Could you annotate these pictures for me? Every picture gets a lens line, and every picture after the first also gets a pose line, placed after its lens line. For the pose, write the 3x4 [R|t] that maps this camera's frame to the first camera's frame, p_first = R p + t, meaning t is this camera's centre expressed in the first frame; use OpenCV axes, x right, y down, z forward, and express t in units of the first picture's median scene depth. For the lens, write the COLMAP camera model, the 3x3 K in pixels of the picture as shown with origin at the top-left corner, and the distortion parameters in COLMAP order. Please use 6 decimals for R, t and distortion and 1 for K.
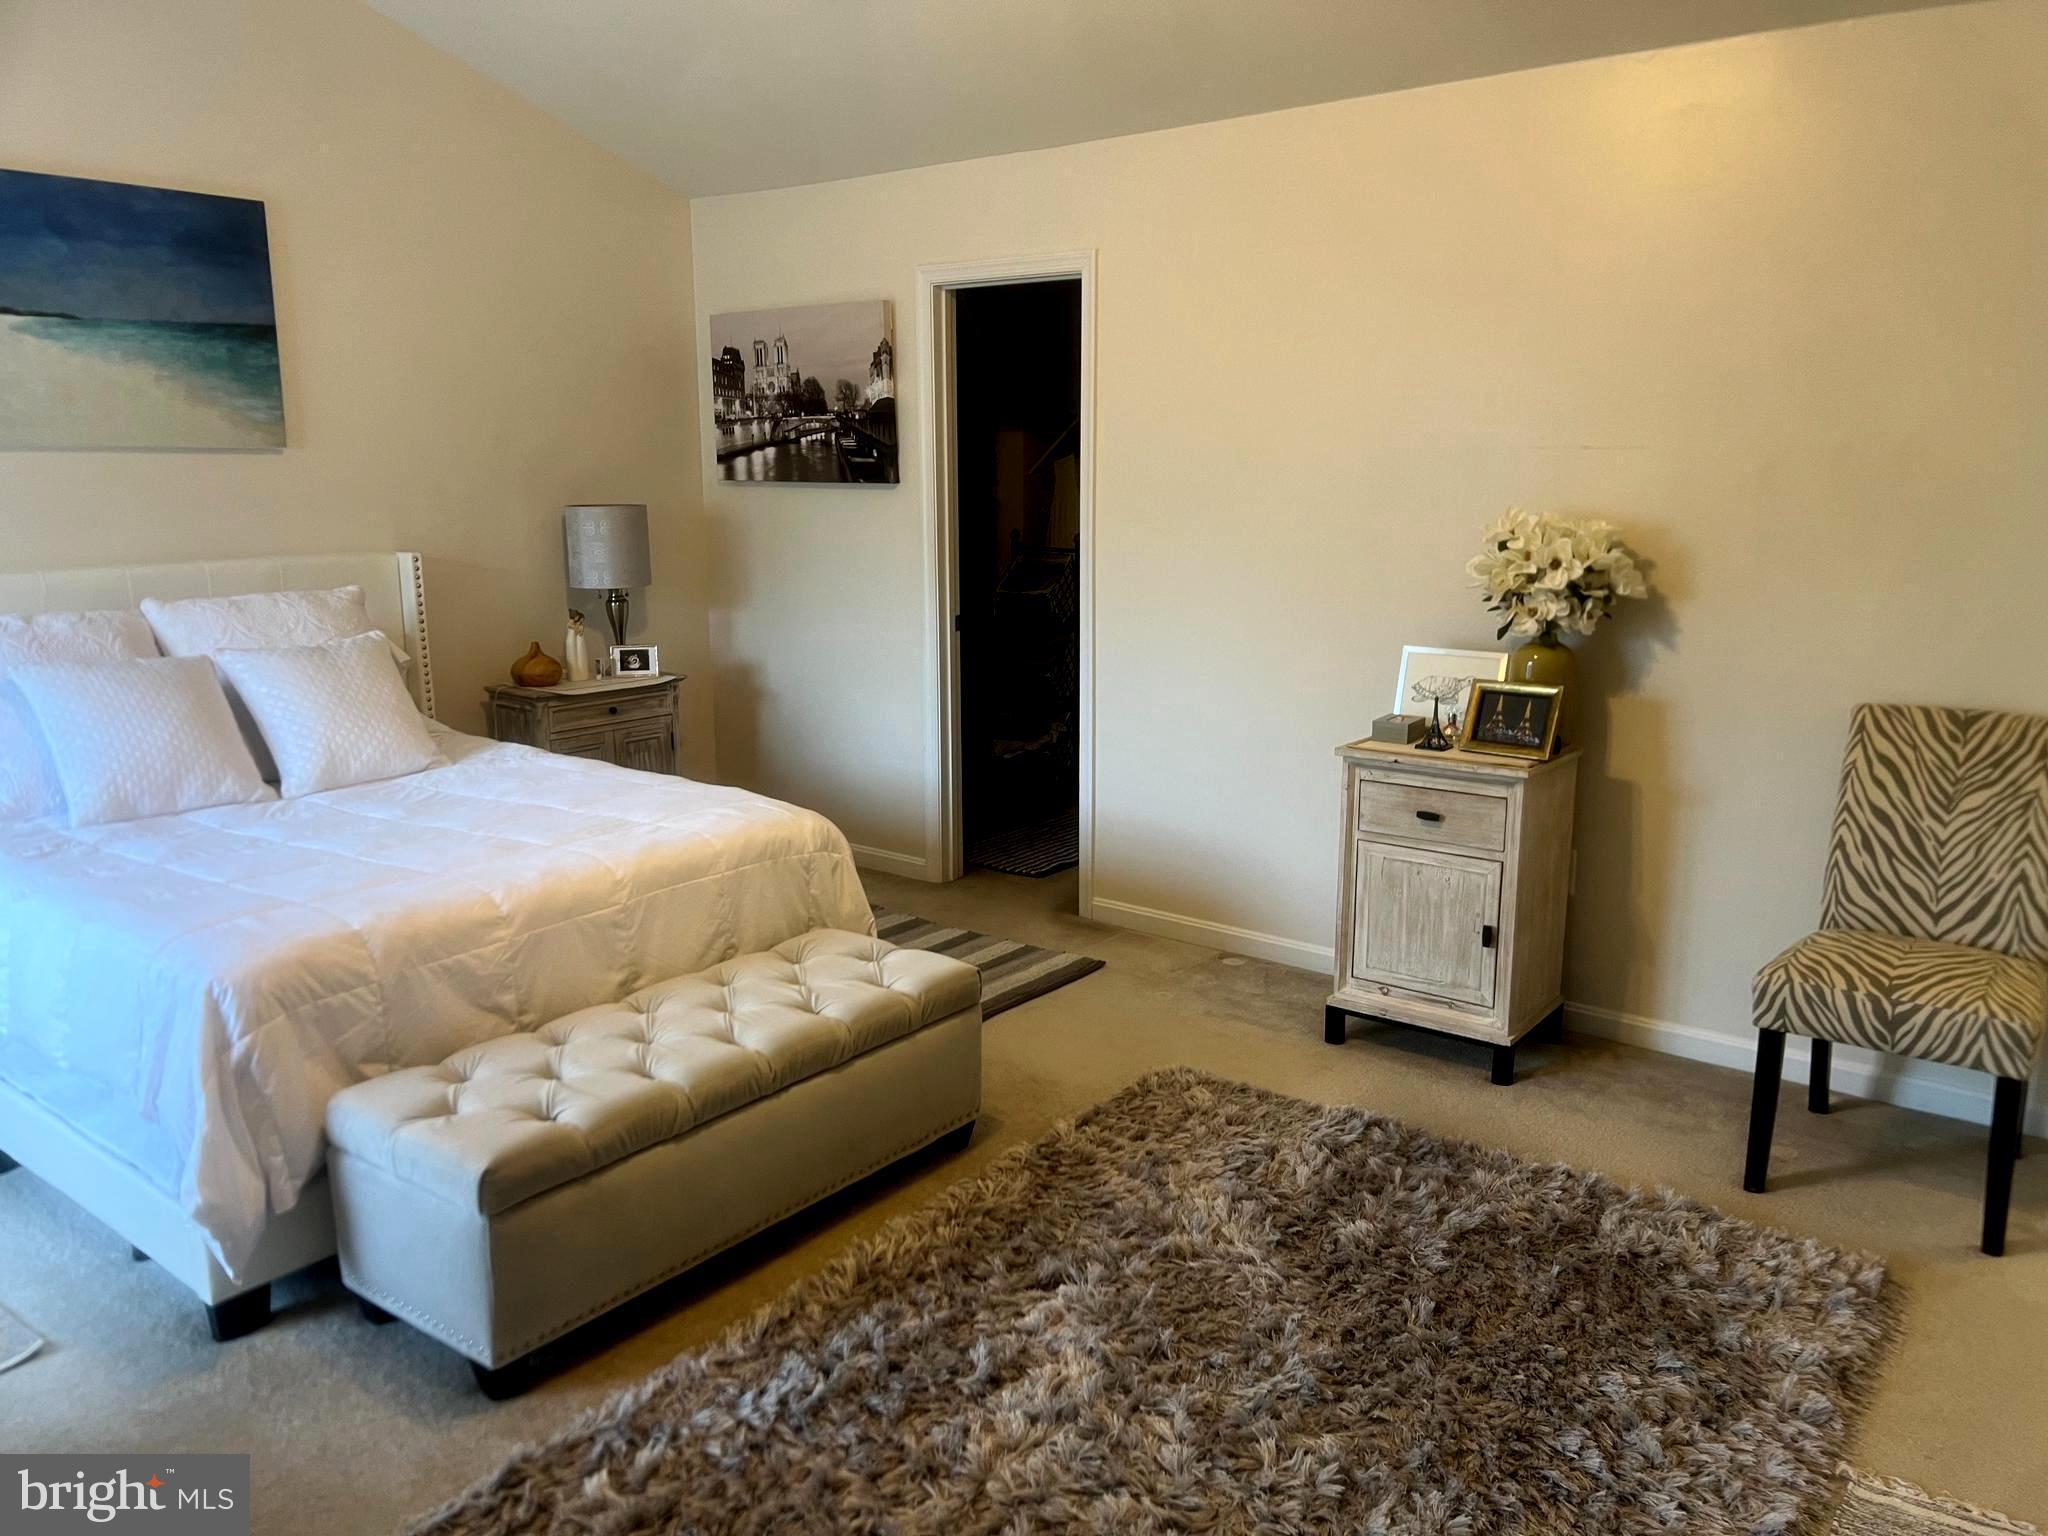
lens RADIAL K [[1545.0, 0, 1019.3], [0, 1545.0, 756.3], [0, 0, 1]] dist [0.061632, -0.079748]
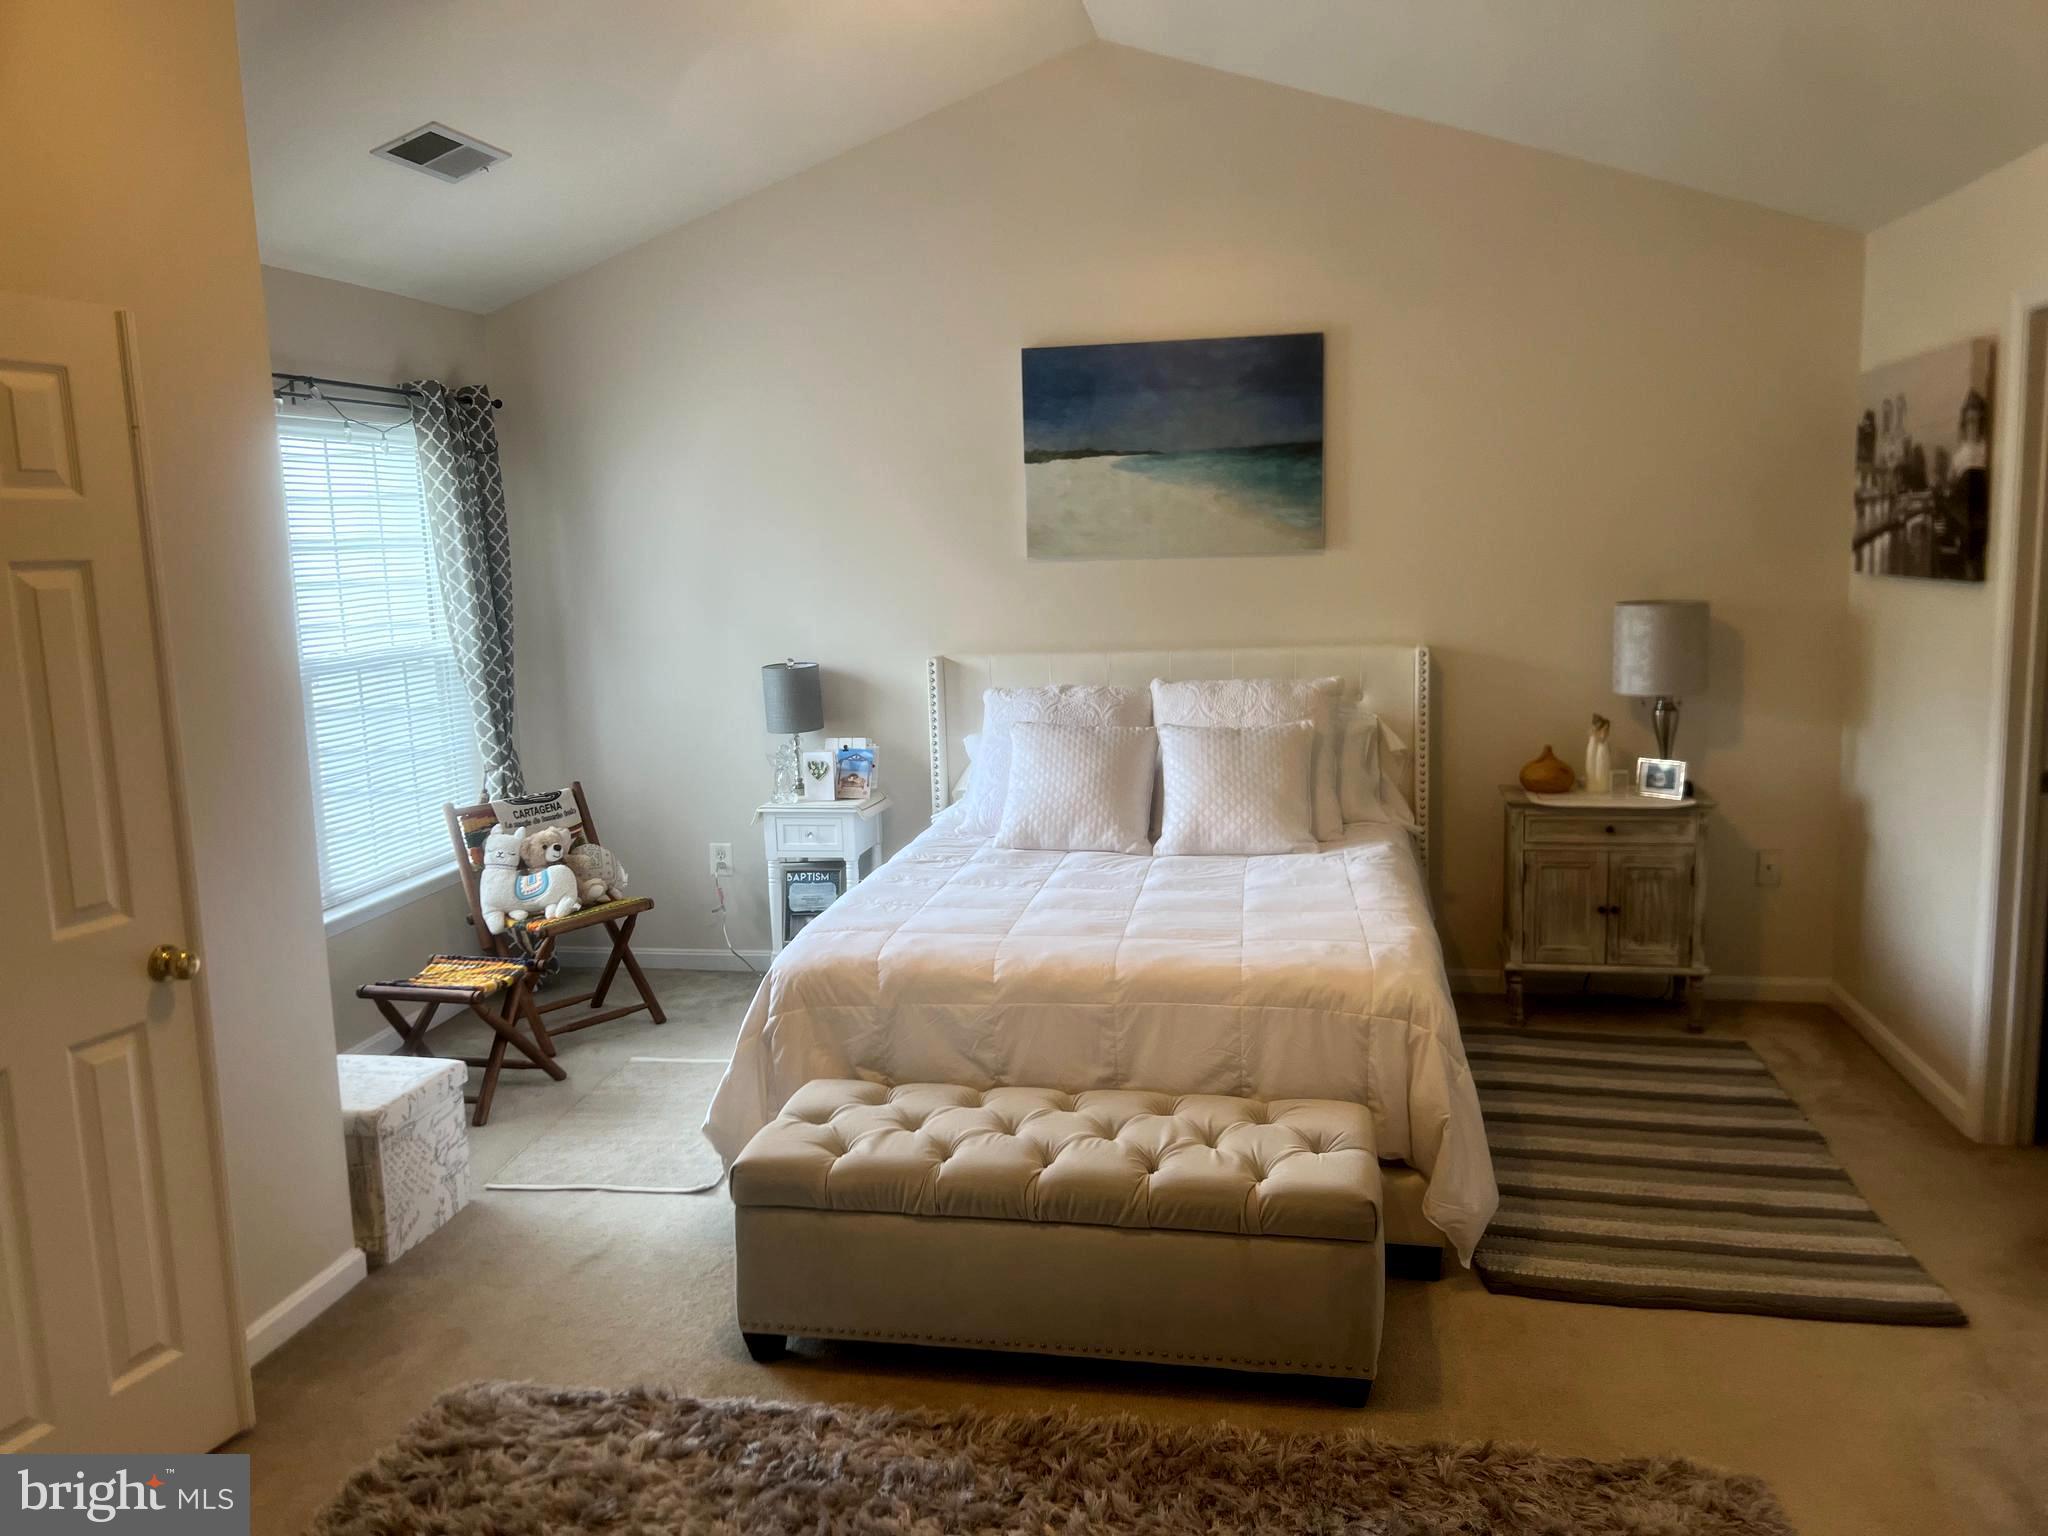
lens RADIAL K [[1545.0, 0, 1019.3], [0, 1545.0, 756.3], [0, 0, 1]] dist [0.061632, -0.079748]
pose [[0.455847, 0.115725, -0.882503, 0.435608], [-0.144197, 0.988015, 0.055078, -0.083748], [0.878300, 0.102147, 0.467071, 0.316216]]
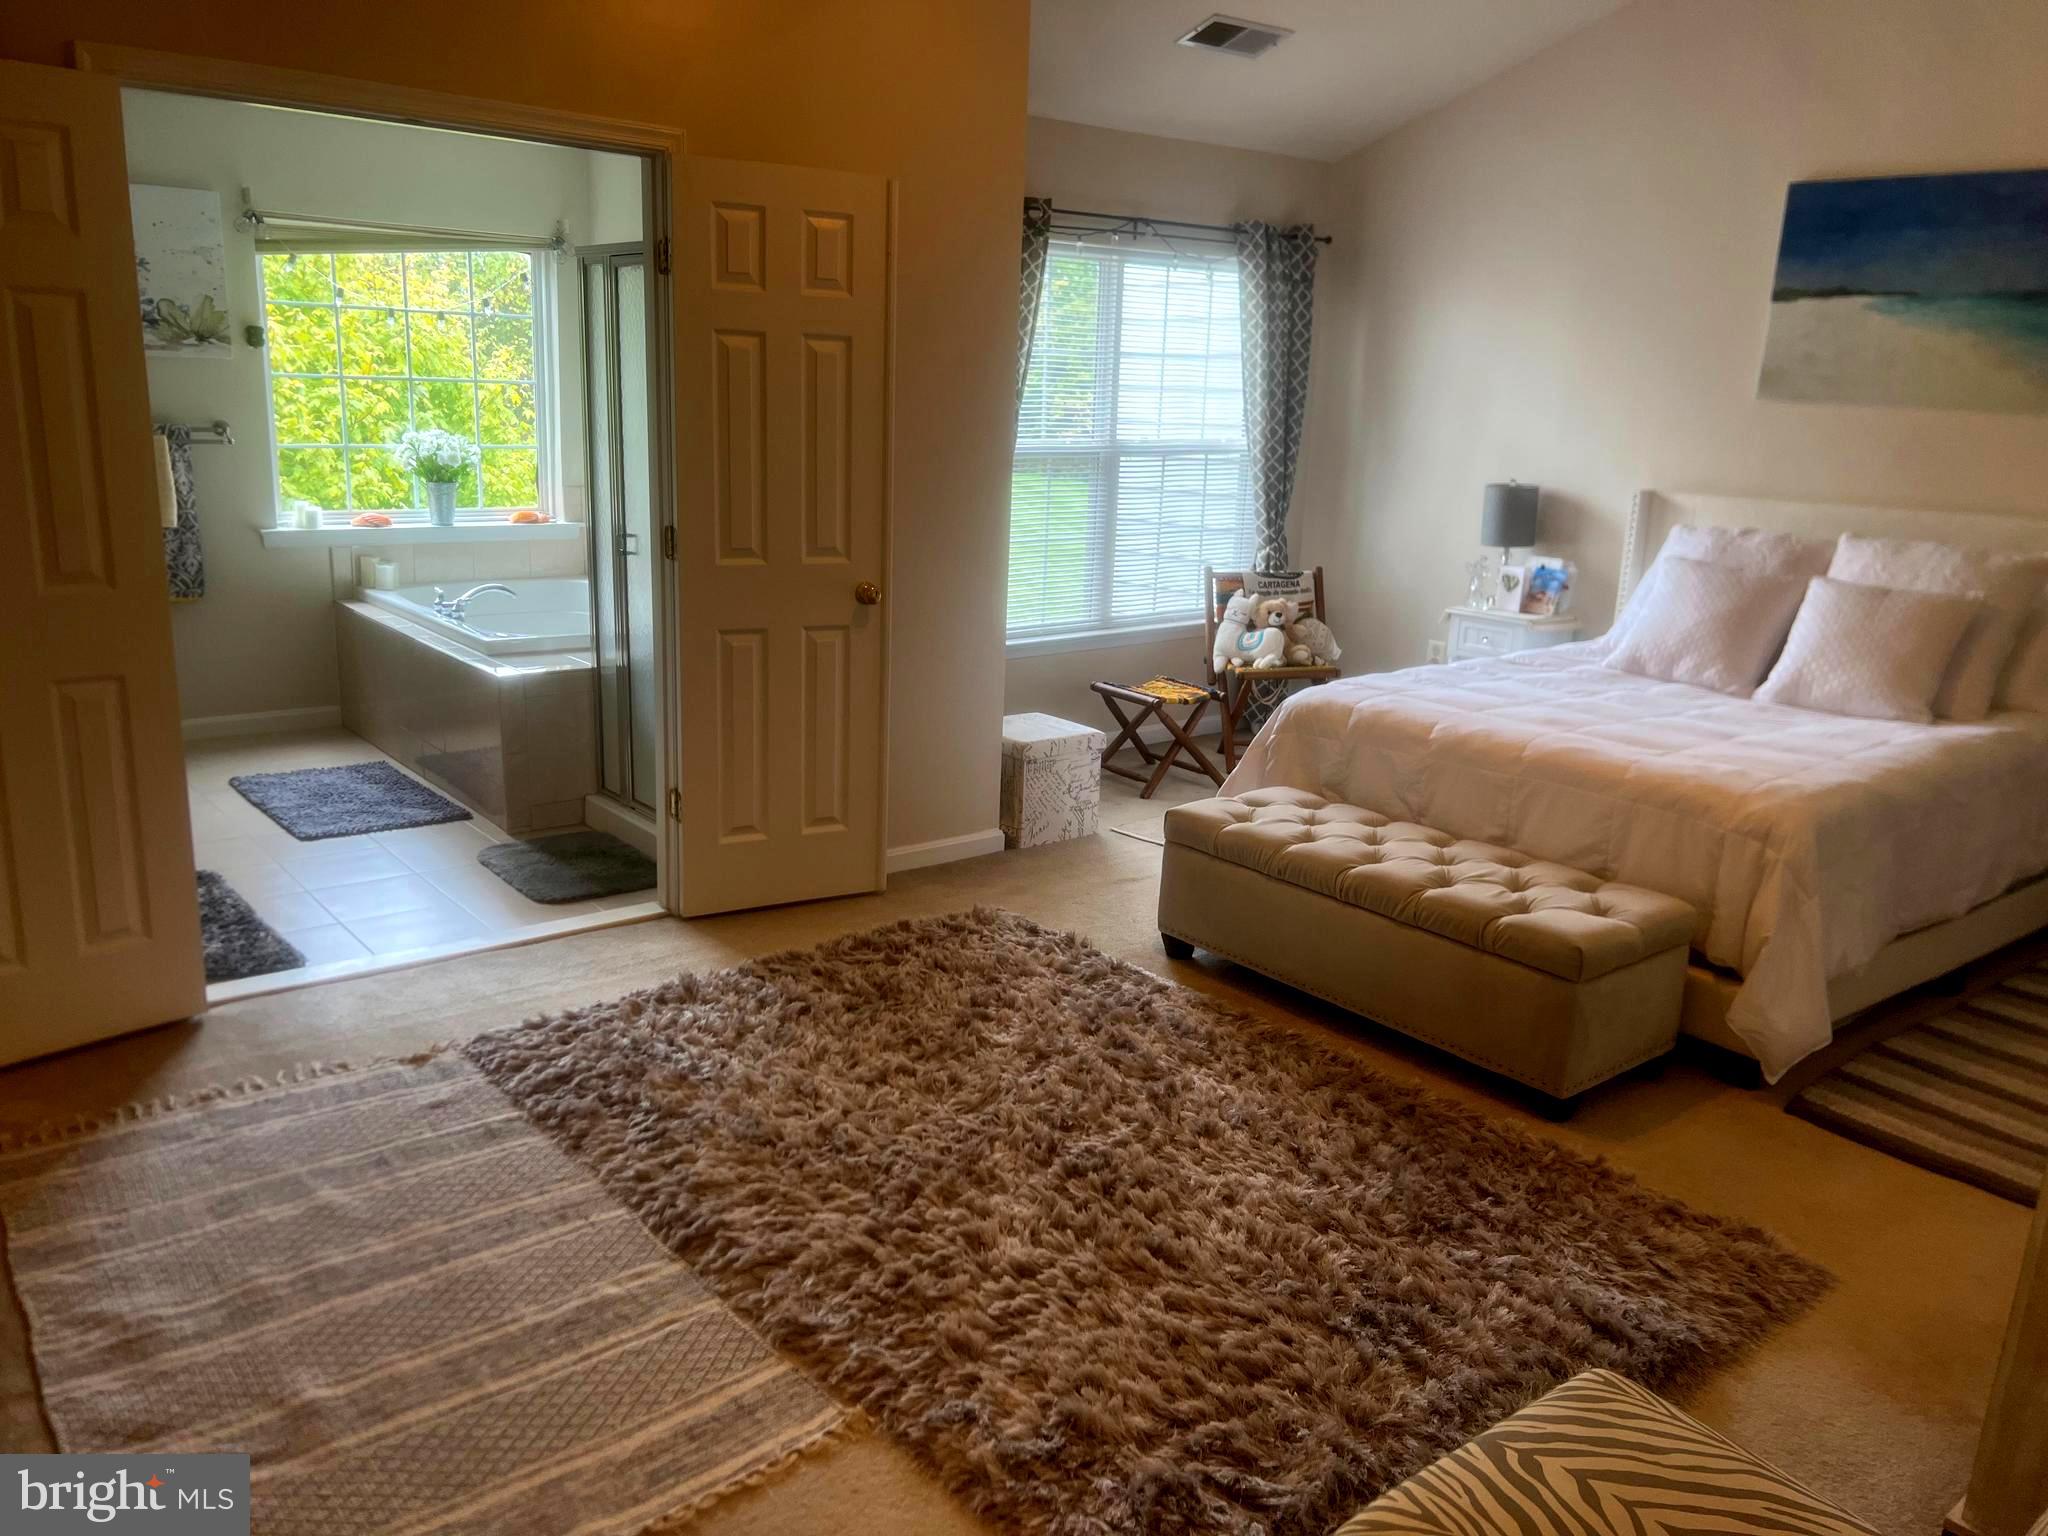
lens RADIAL K [[1566.0, 0, 987.1], [0, 1566.0, 771.1], [0, 0, 1]] dist [0.068043, -0.126548]
pose [[-0.237538, 0.232206, -0.943216, 0.706366], [-0.219499, 0.933062, 0.284984, -0.118891], [0.946254, 0.274730, -0.170669, 0.586971]]
